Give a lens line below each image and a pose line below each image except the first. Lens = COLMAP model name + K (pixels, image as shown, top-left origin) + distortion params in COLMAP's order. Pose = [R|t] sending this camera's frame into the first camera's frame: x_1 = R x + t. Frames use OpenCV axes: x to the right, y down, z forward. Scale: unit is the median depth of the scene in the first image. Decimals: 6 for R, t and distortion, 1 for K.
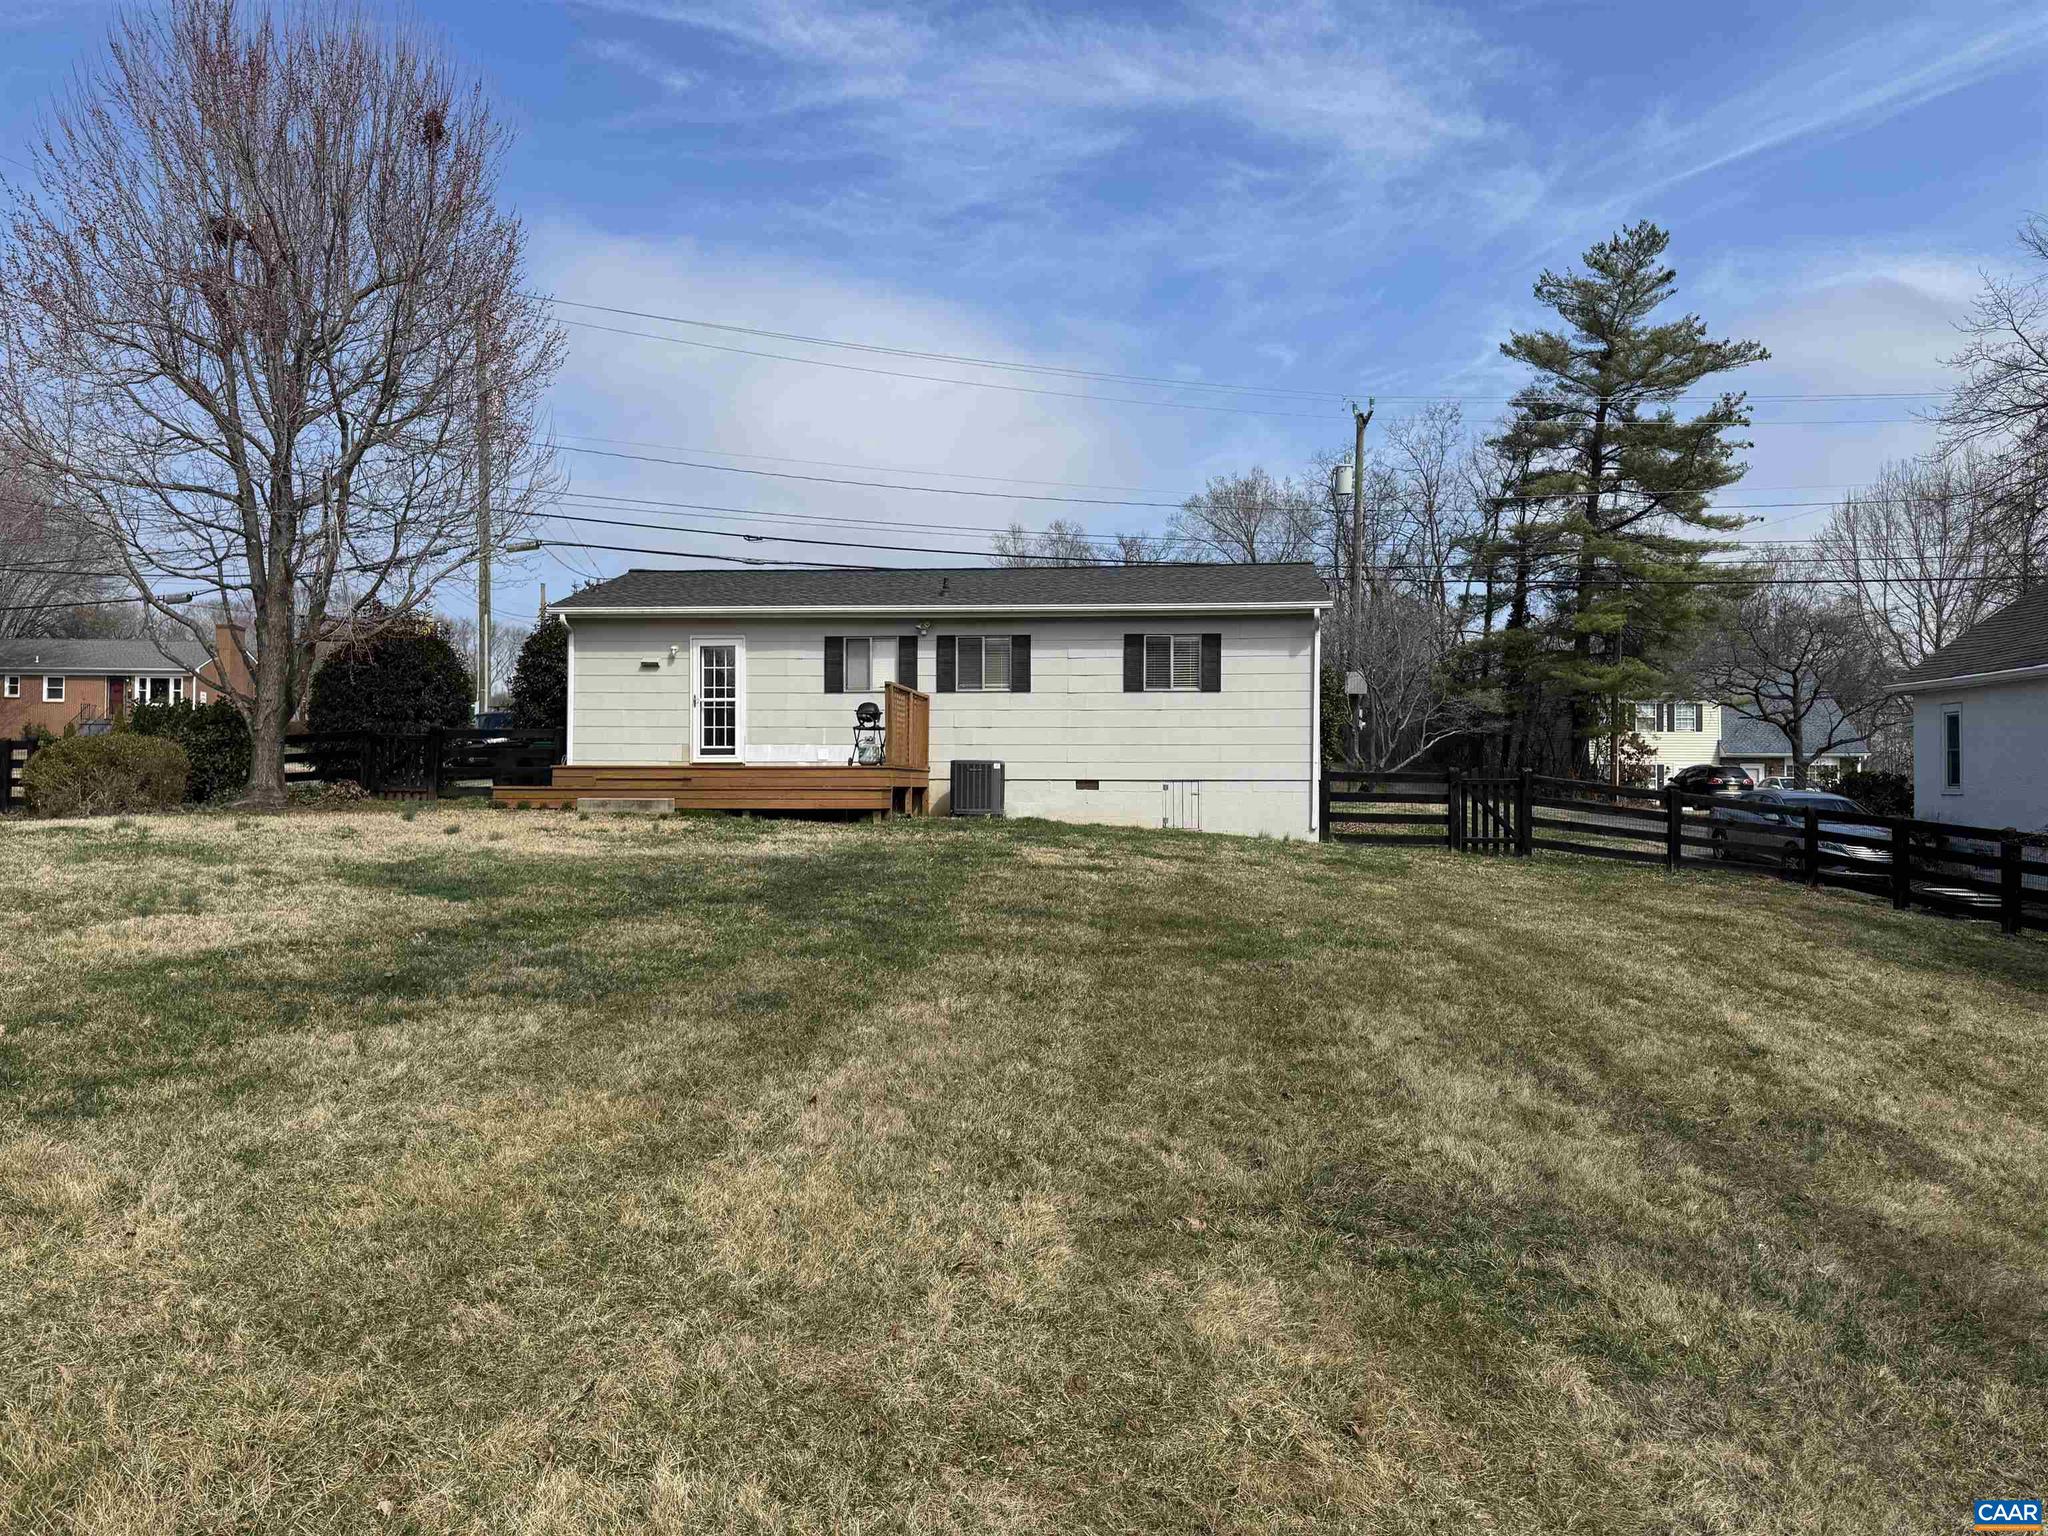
lens RADIAL K [[1456.8, 0, 1028.9], [0, 1456.8, 764.5], [0, 0, 1]] dist [0.002755, -0.000469]
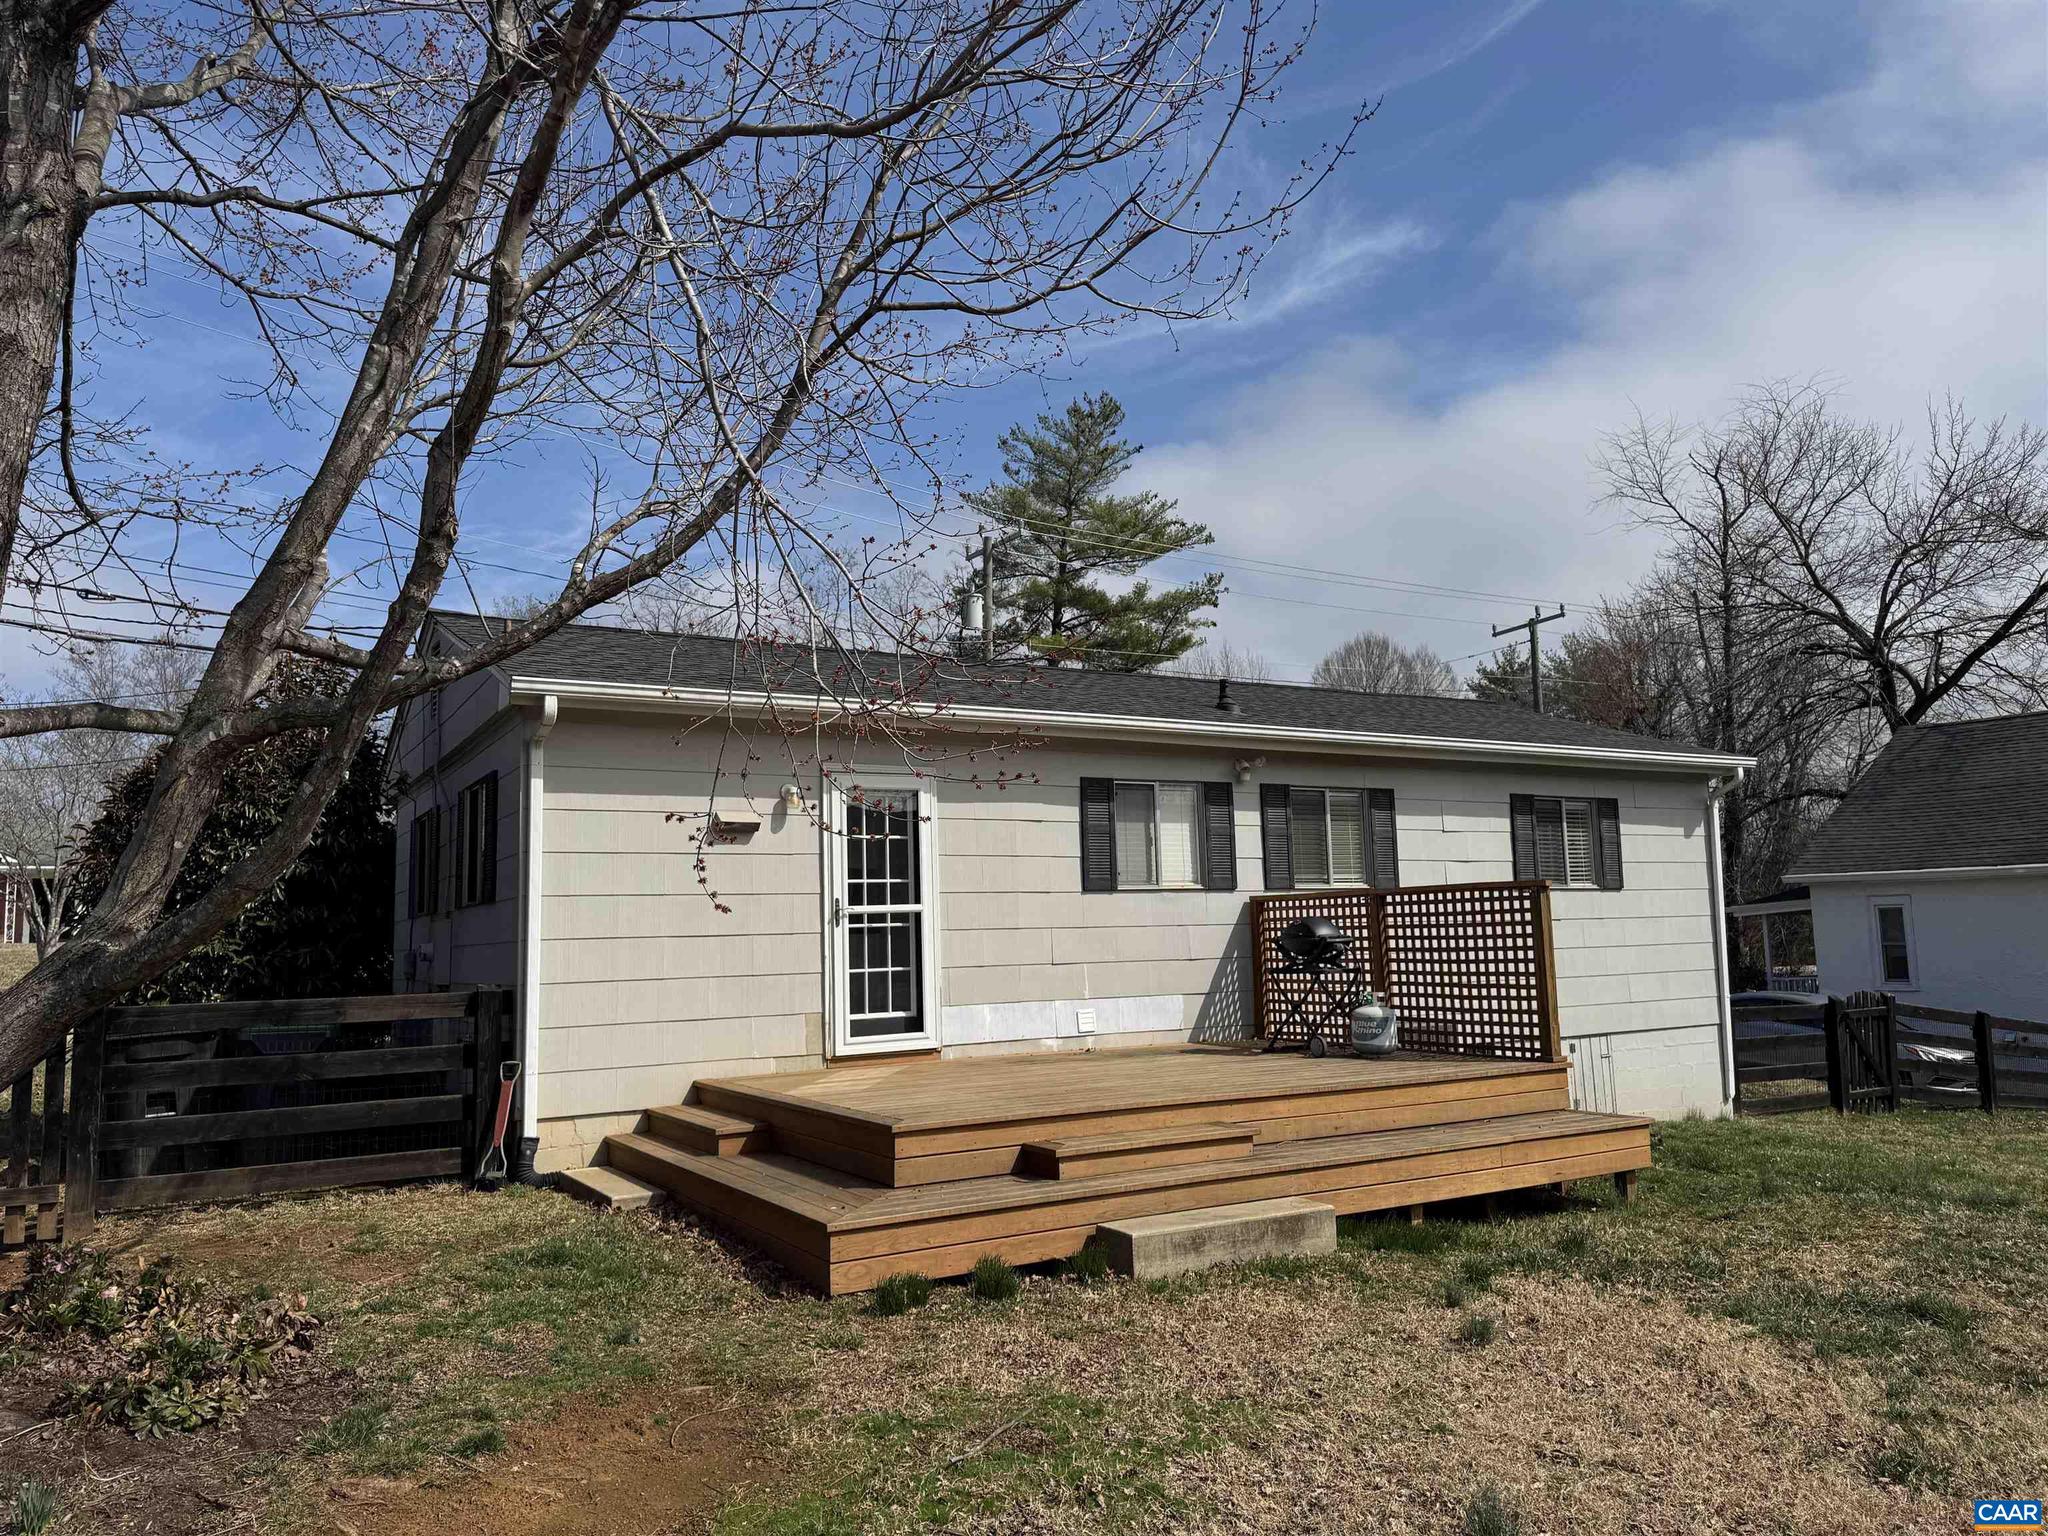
lens RADIAL K [[1456.8, 0, 1018.4], [0, 1456.8, 770.9], [0, 0, 1]] dist [0.002755, -0.000469]
pose [[0.816149, 0.043339, 0.576214, -0.439133], [0.020034, 0.994462, -0.103173, -0.039634], [-0.577495, 0.095748, 0.810760, 0.612584]]
